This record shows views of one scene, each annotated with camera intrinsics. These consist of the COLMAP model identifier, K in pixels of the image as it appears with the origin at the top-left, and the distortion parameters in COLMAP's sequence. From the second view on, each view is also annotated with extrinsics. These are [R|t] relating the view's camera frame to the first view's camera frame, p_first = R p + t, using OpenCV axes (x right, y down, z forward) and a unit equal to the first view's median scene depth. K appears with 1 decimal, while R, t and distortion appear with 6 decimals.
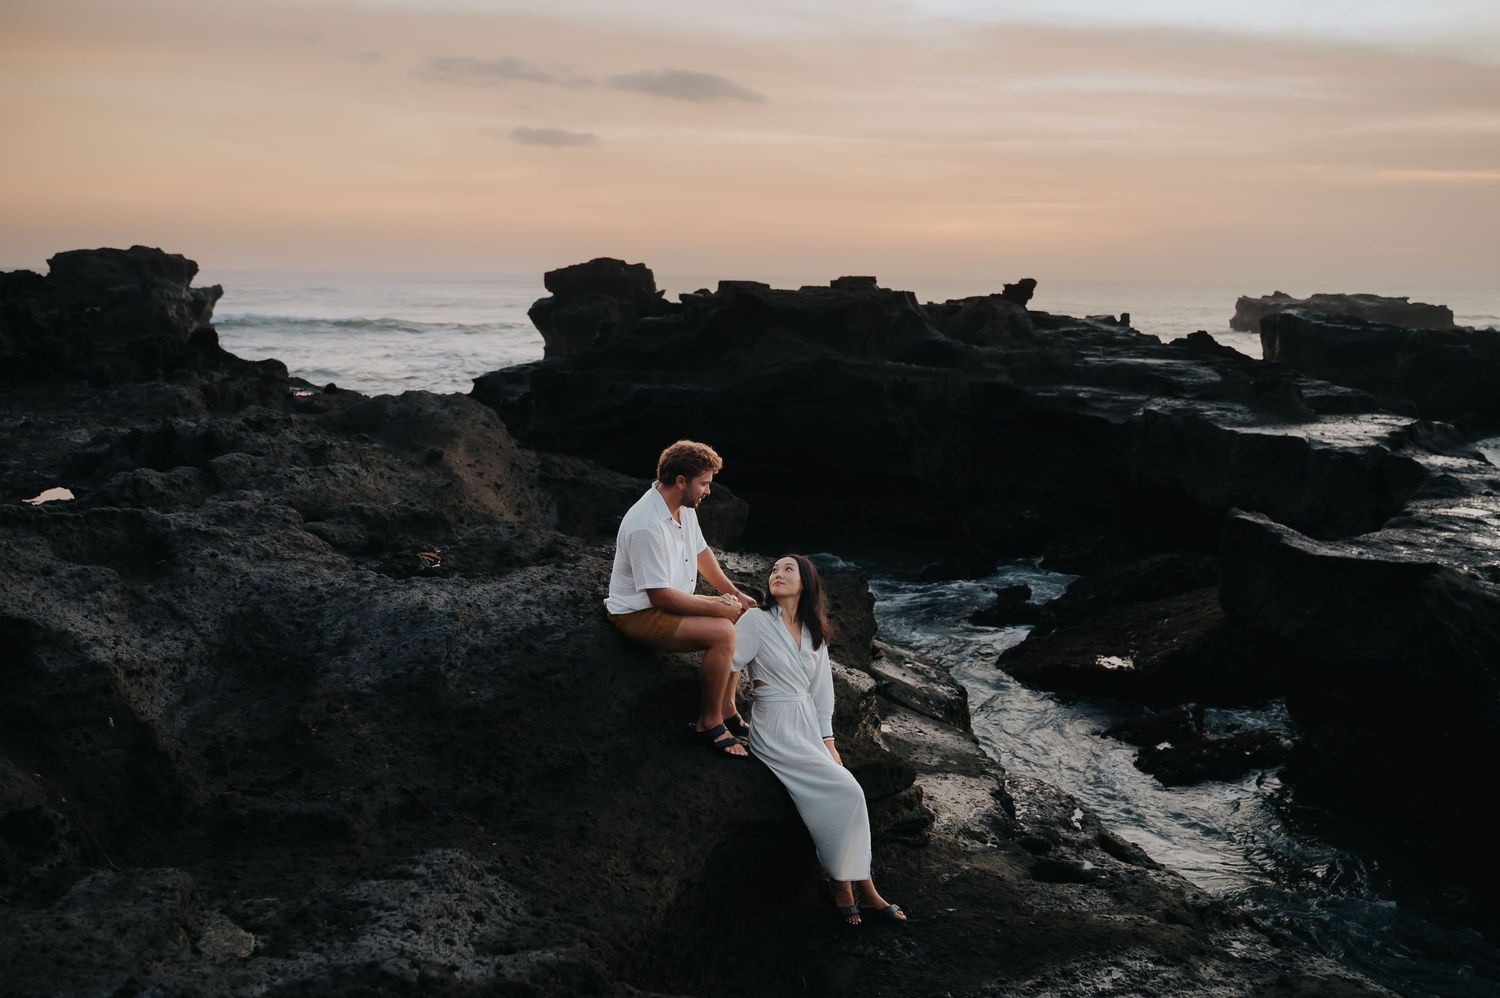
lens RADIAL K [[1368.0, 0, 782.8], [0, 1368.0, 435.8], [0, 0, 1]] dist [0.002257, 0.000000]
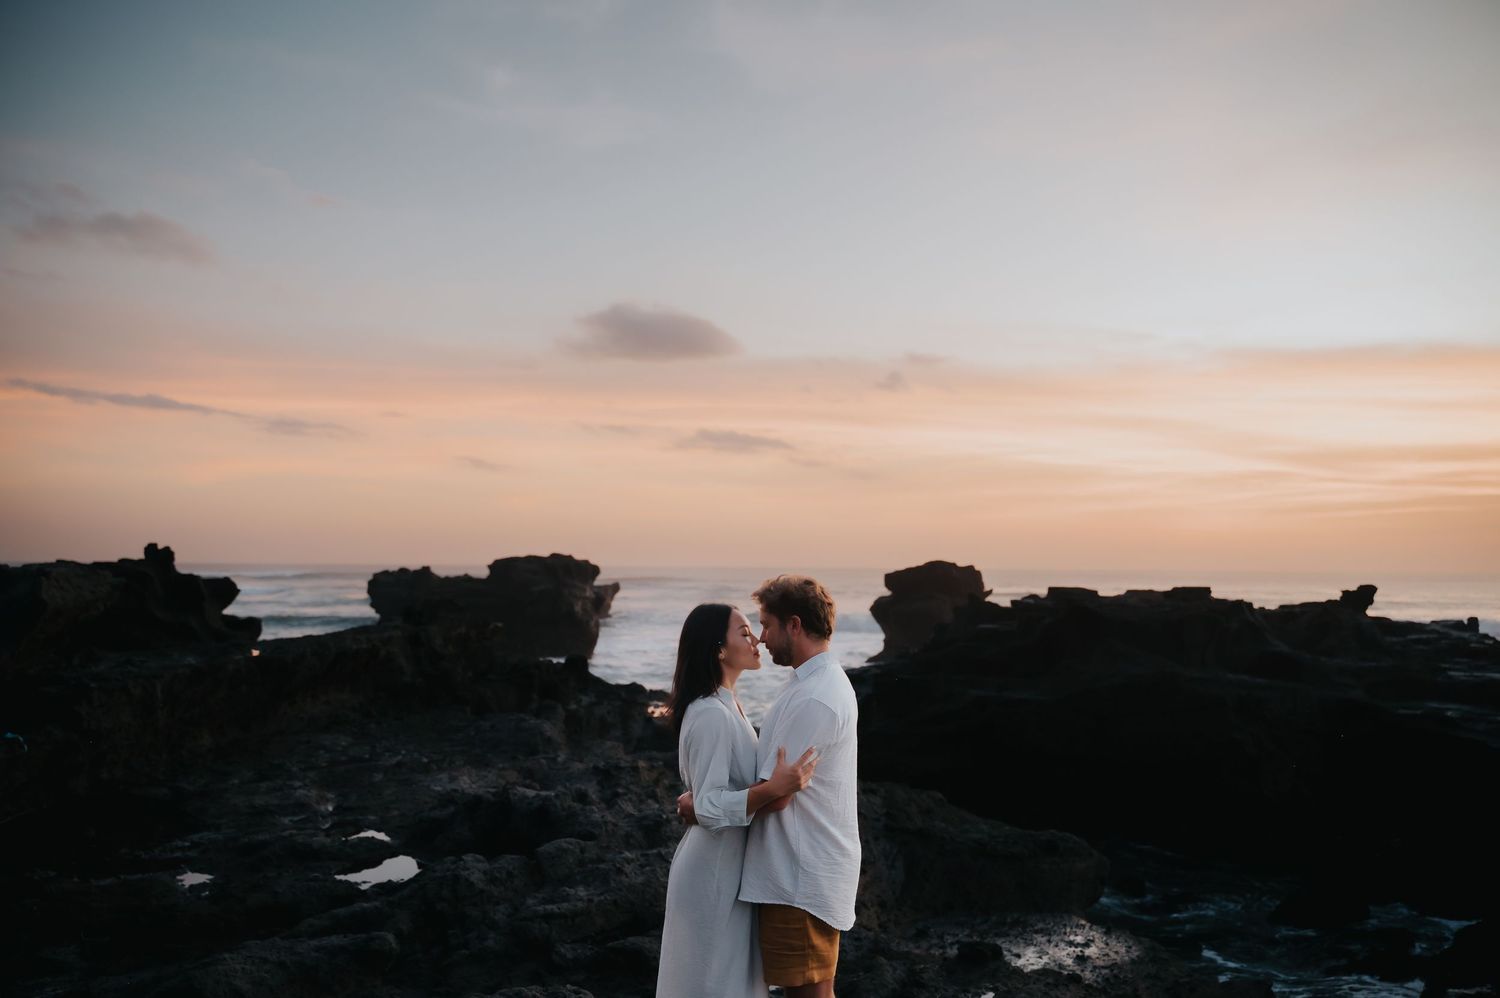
lens RADIAL K [[1219.6, 0, 761.1], [0, 1219.6, 529.8], [0, 0, 1]] dist [0.009198, -0.012333]
pose [[0.963377, -0.013709, -0.267800, -0.045633], [-0.027079, 0.988613, -0.148024, -0.068396], [0.266780, 0.149855, 0.952036, 0.203894]]
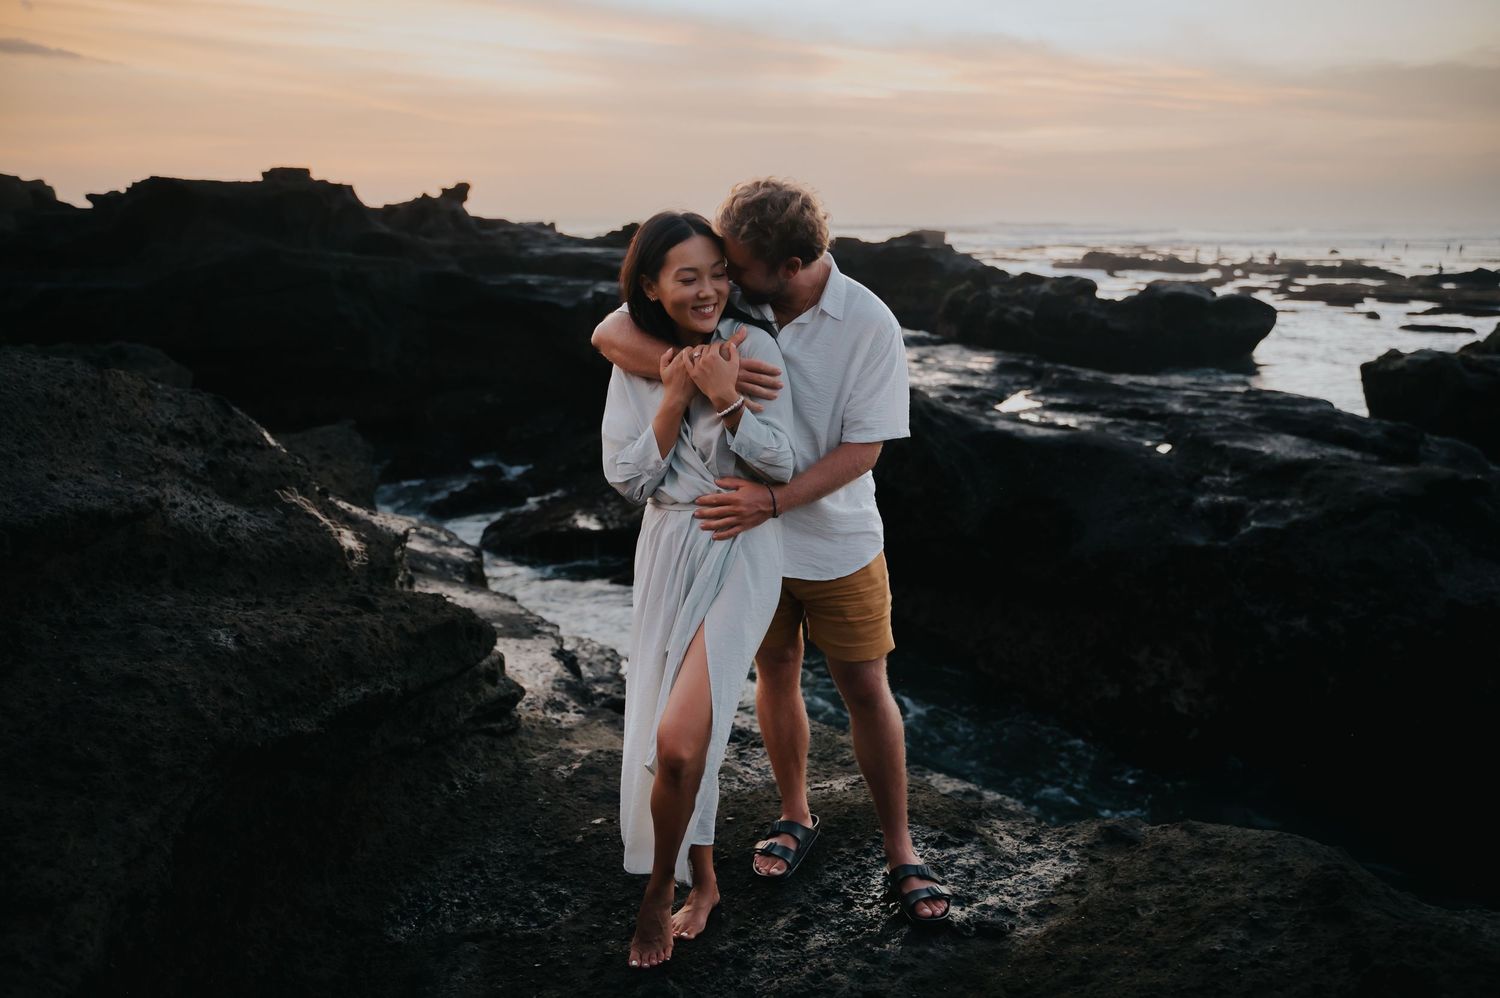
lens RADIAL K [[1219.6, 0, 757.7], [0, 1219.6, 468.6], [0, 0, 1]] dist [0.009198, -0.012333]
pose [[0.914390, -0.086645, 0.395453, -0.013952], [0.047574, 0.993058, 0.107578, 0.075296], [-0.402029, -0.079555, 0.912164, 0.281729]]
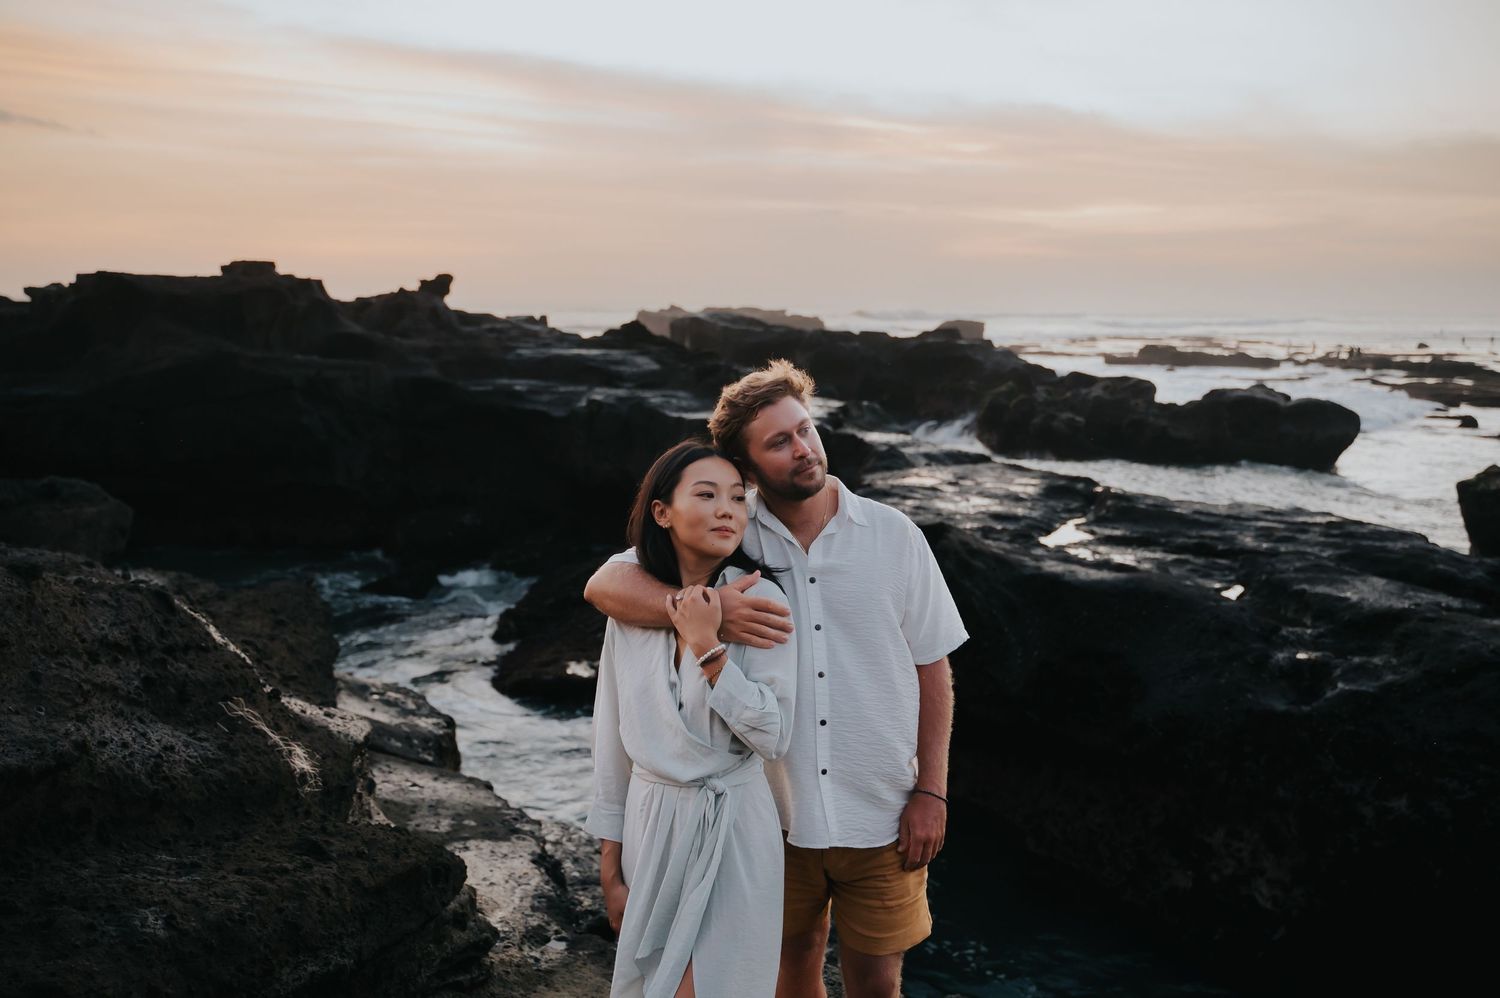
lens RADIAL K [[1385.7, 0, 762.3], [0, 1385.7, 461.3], [0, 0, 1]] dist [0.006126, 0.000000]
pose [[0.917550, -0.048699, 0.394627, -0.011542], [0.045918, 0.998809, 0.016493, 0.046504], [-0.394960, 0.002988, 0.918693, 0.280331]]
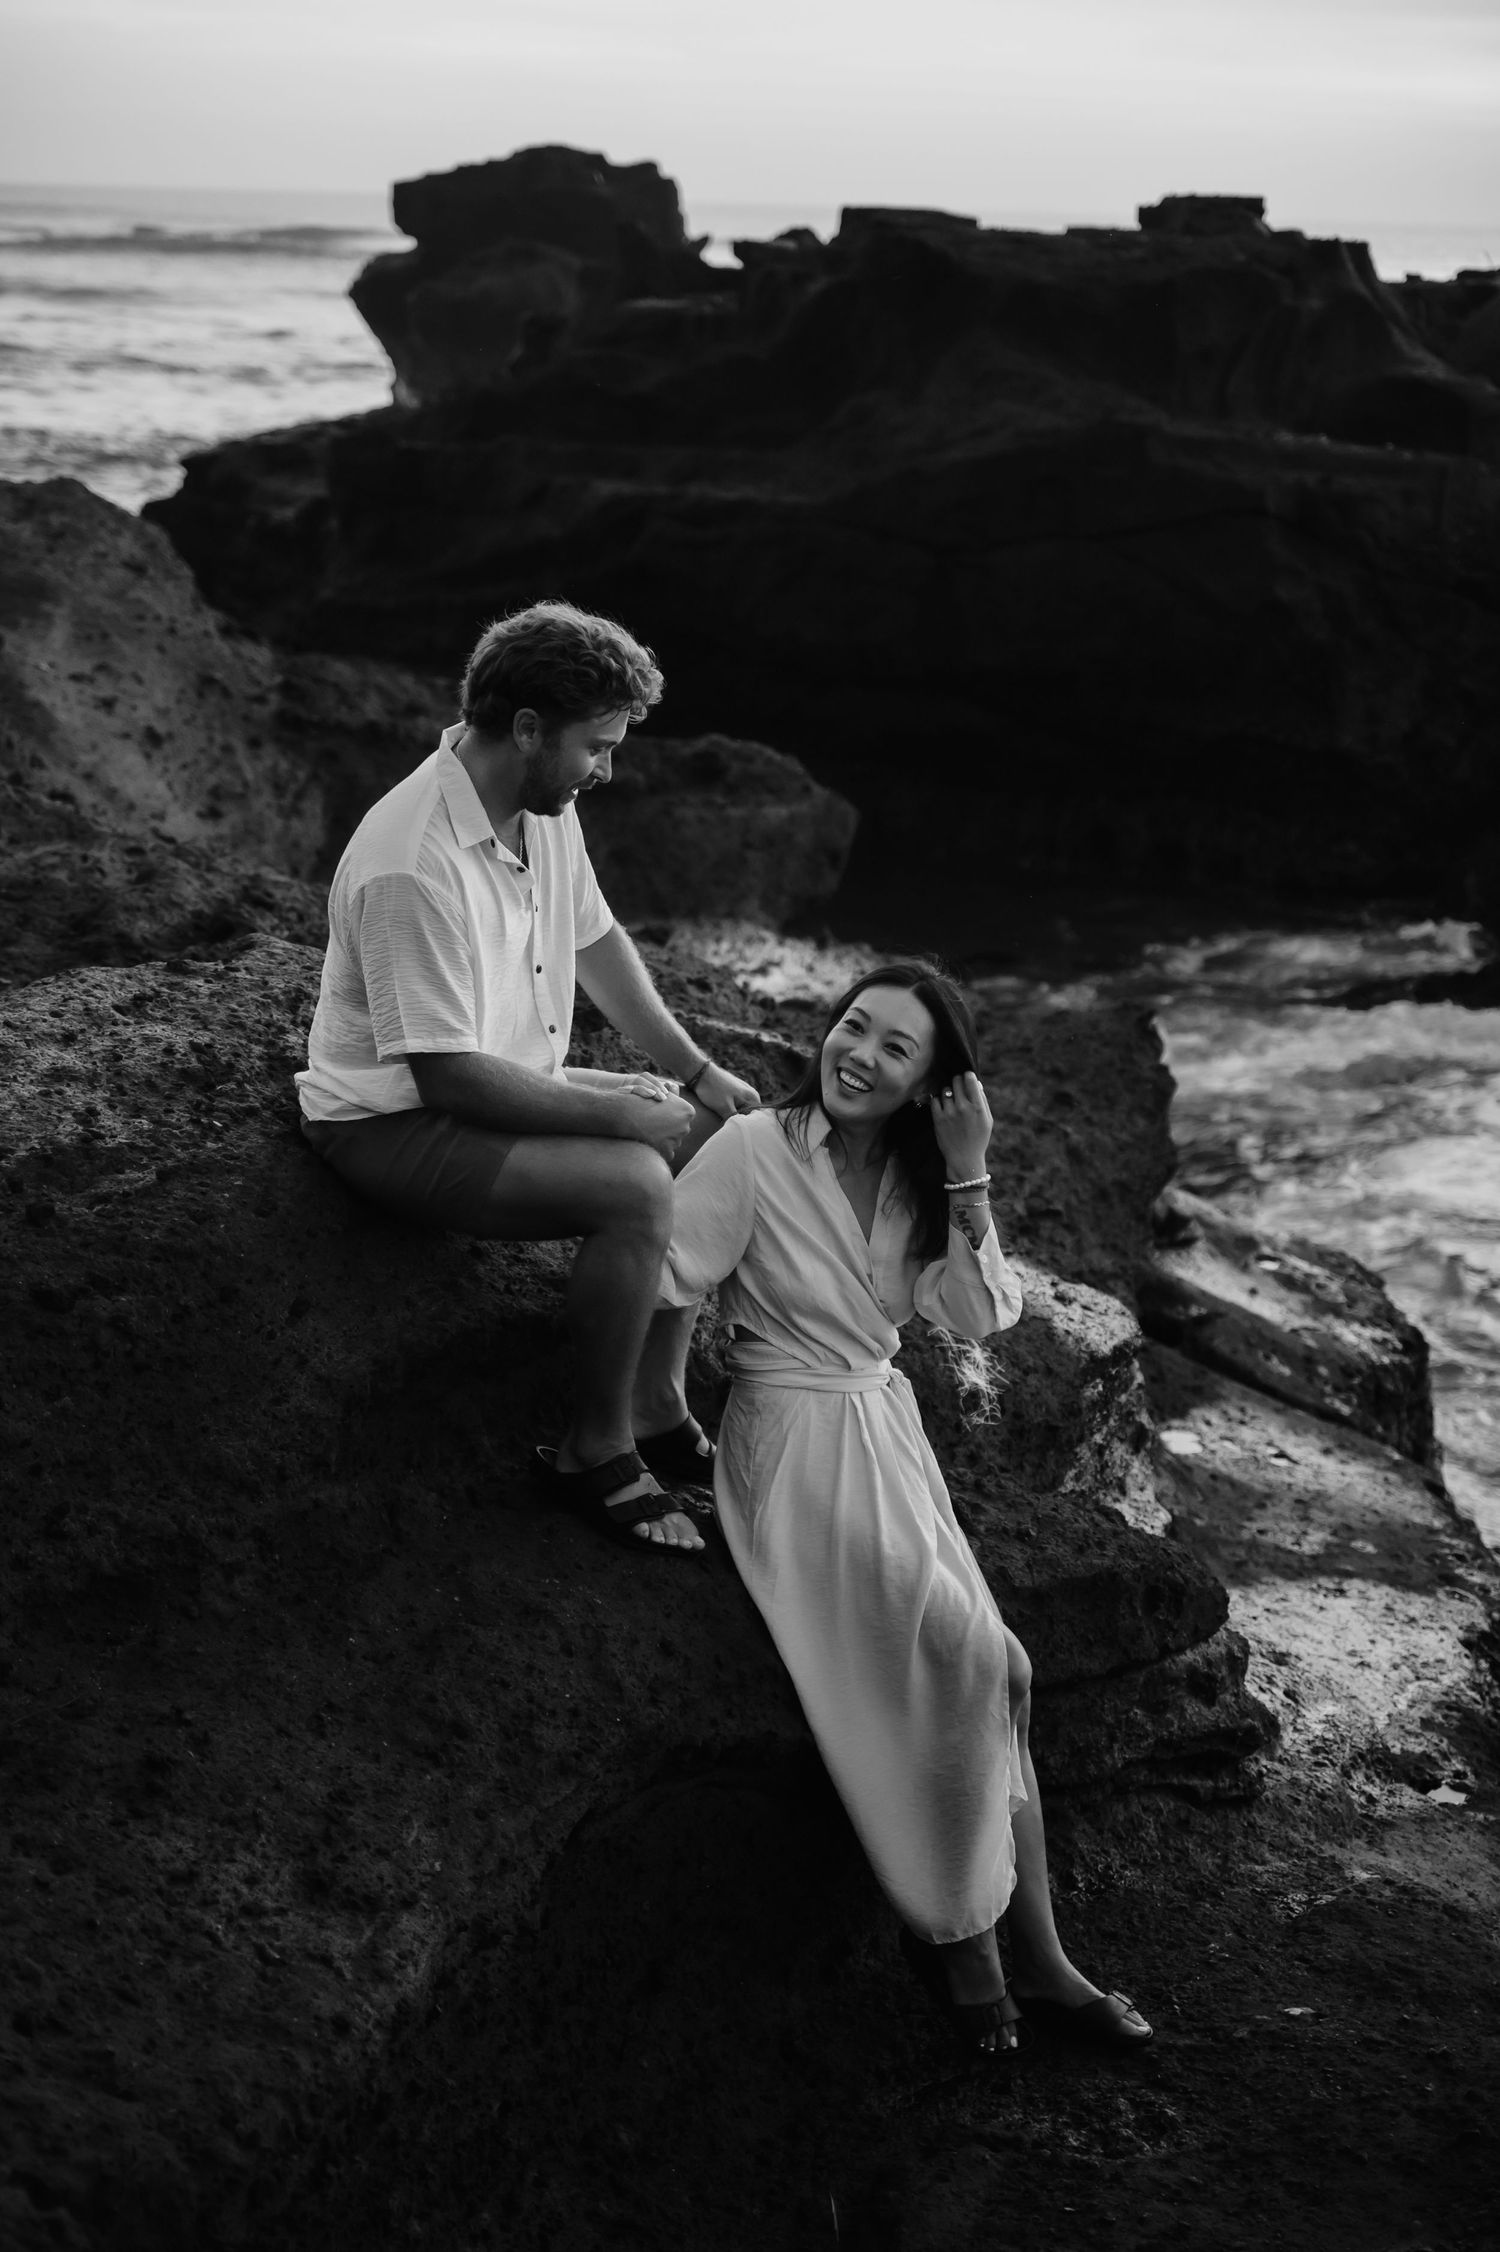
lens RADIAL K [[3527.6, 0, 733.5], [0, 3527.6, 1128.6], [0, 0, 1]] dist [0.018817, 0.000000]
pose [[0.996615, 0.035457, -0.074167, 0.025256], [-0.024791, 0.989830, 0.140079, 0.005843], [0.078380, -0.137766, 0.987359, 0.093900]]
